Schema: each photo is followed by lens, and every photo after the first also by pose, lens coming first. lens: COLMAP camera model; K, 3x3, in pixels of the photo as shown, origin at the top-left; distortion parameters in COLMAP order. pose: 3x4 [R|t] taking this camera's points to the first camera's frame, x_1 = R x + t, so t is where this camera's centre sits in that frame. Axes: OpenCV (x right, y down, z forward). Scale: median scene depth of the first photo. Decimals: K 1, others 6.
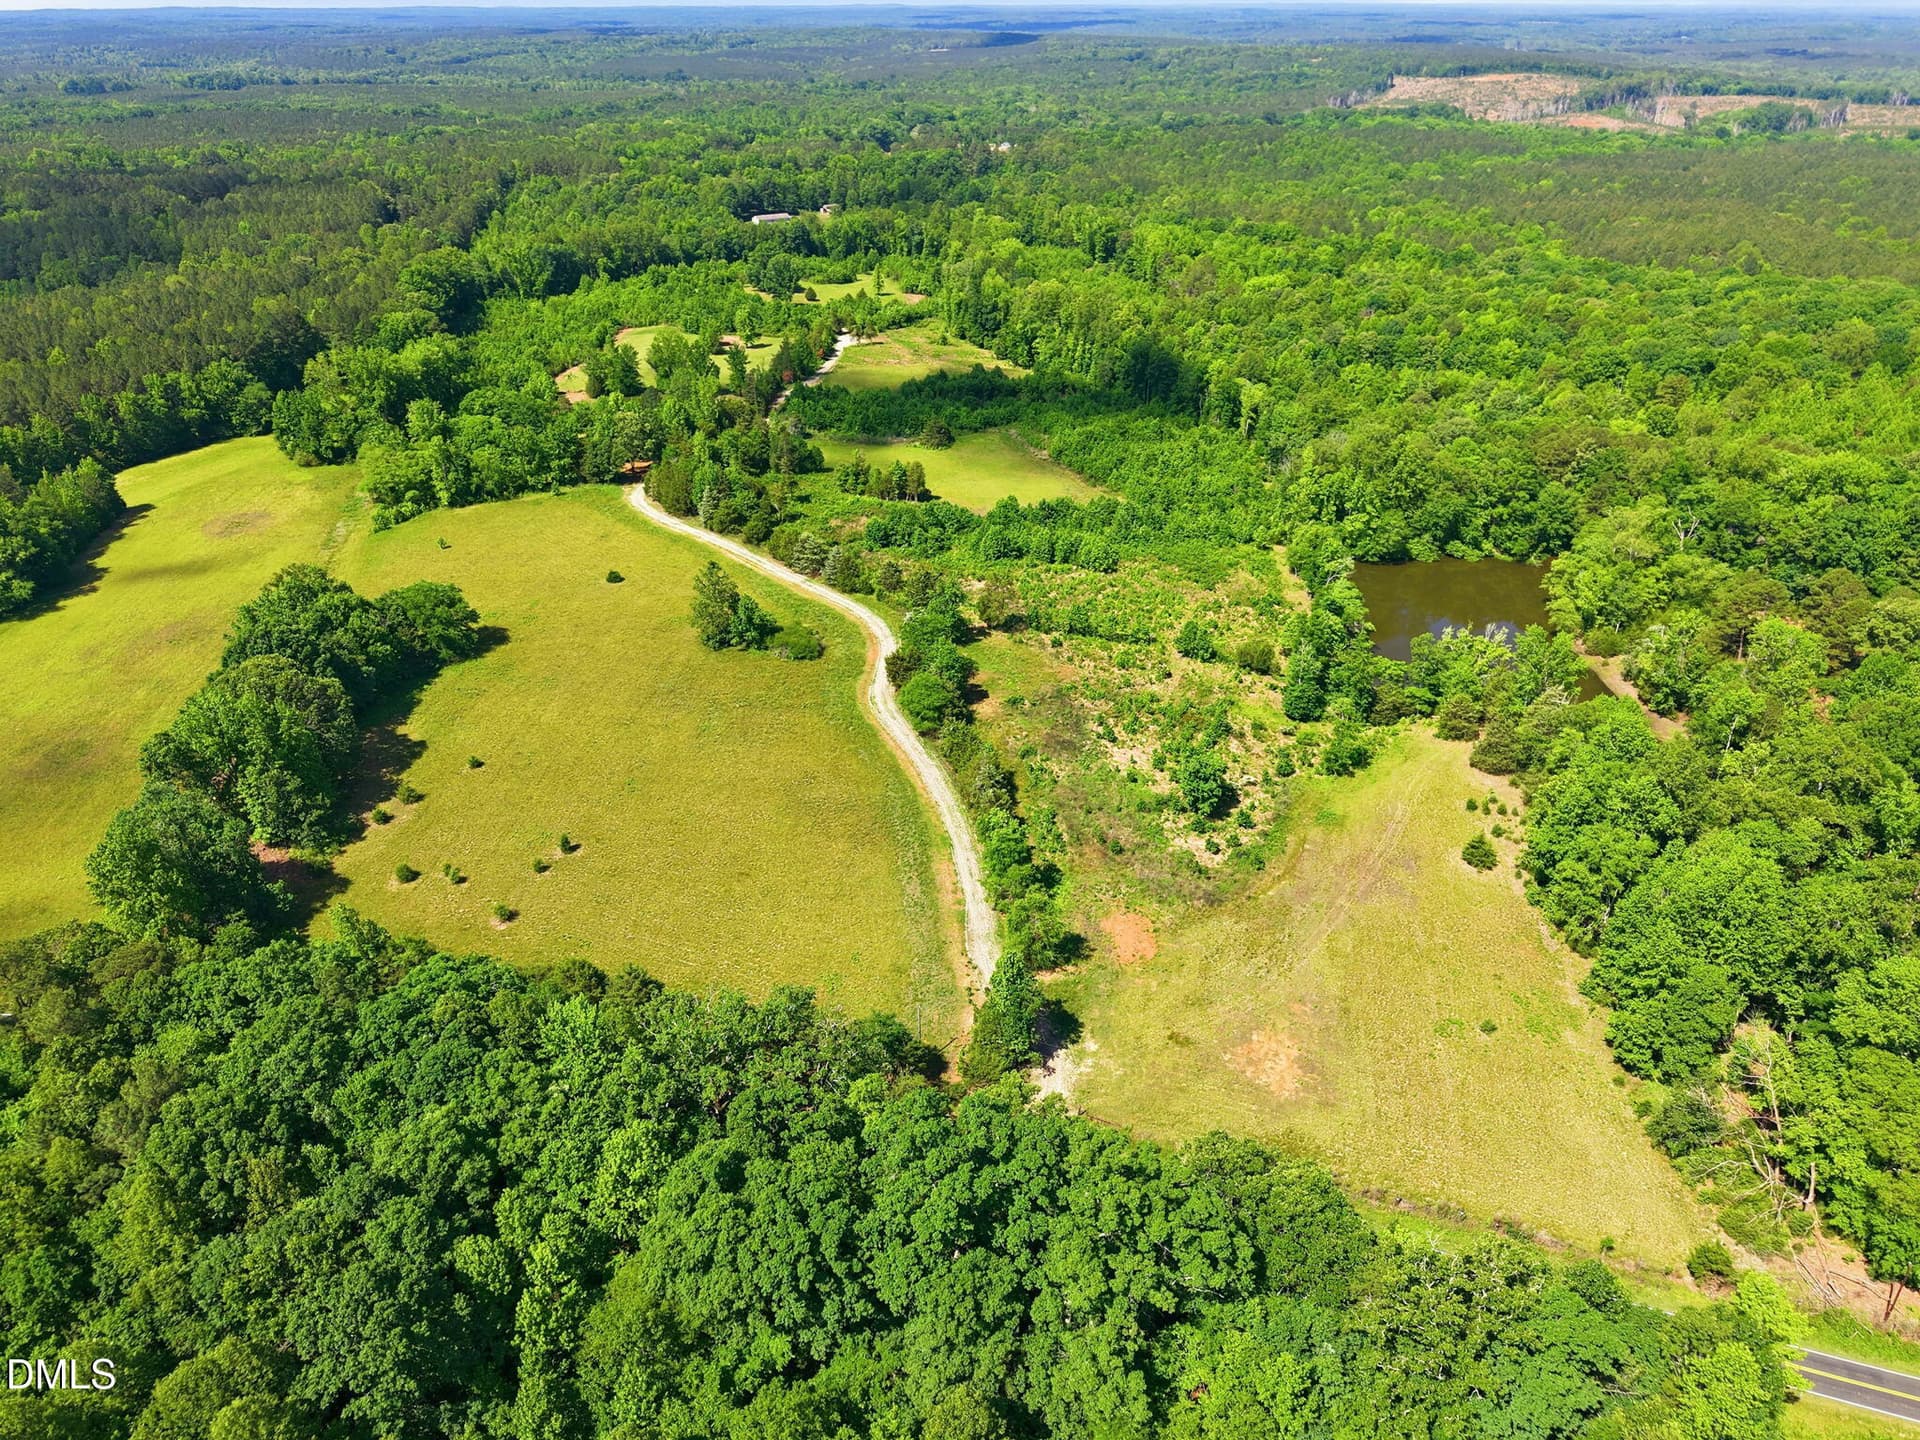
lens RADIAL K [[1285.8, 0, 964.9], [0, 1285.8, 713.4], [0, 0, 1]] dist [0.027647, -0.024462]
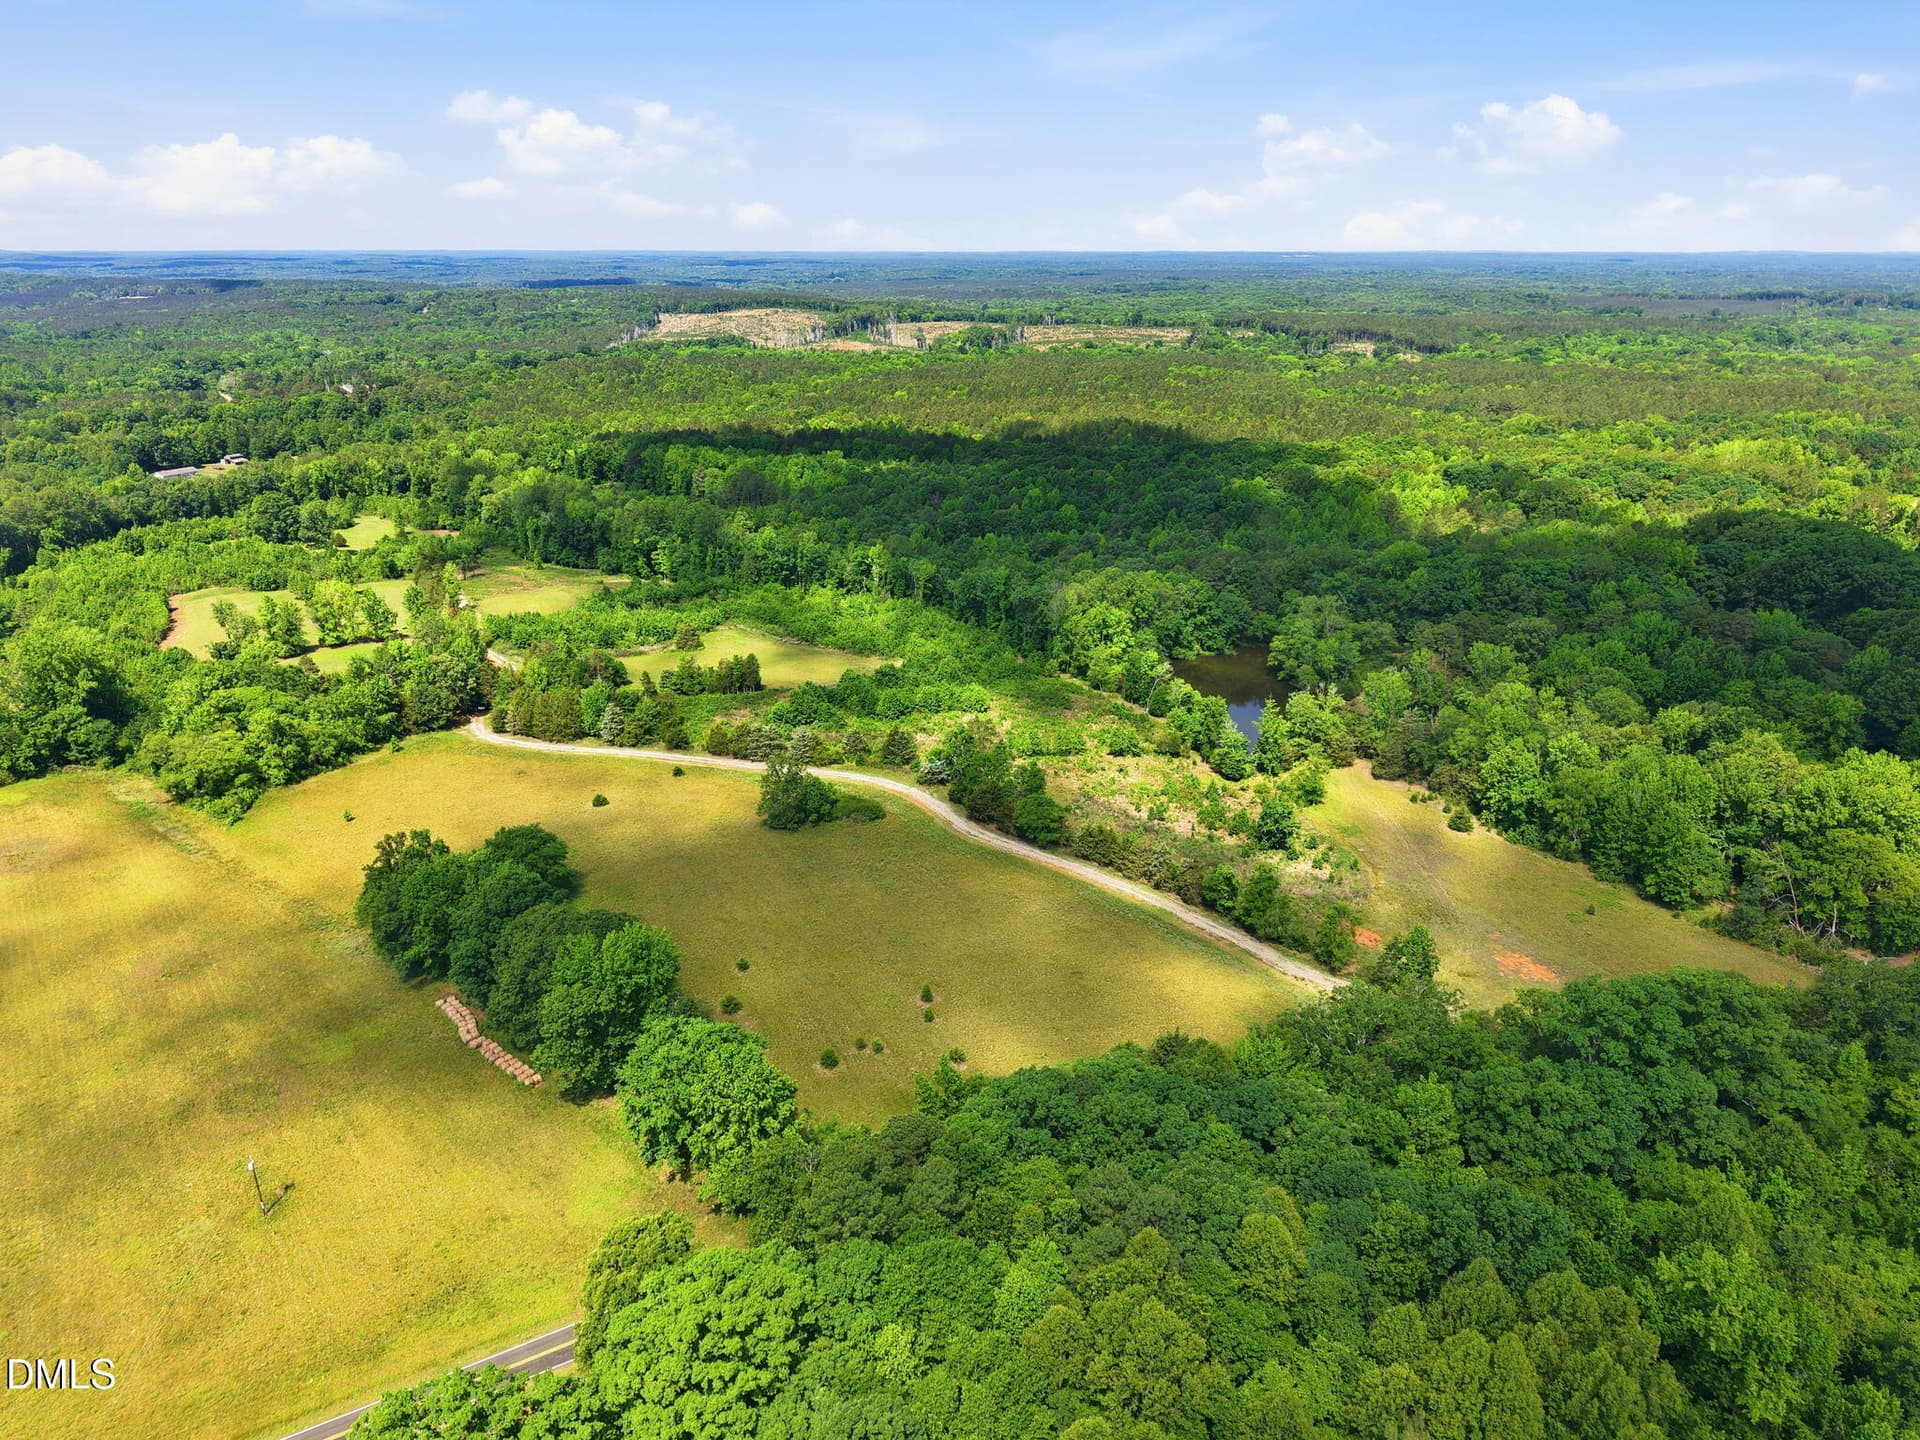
lens RADIAL K [[1285.8, 0, 958.9], [0, 1285.8, 723.5], [0, 0, 1]] dist [0.027647, -0.024462]
pose [[0.852392, -0.182210, 0.490130, -0.271149], [0.253733, 0.963706, -0.083006, -0.005983], [-0.457216, 0.195116, 0.867688, 0.006688]]
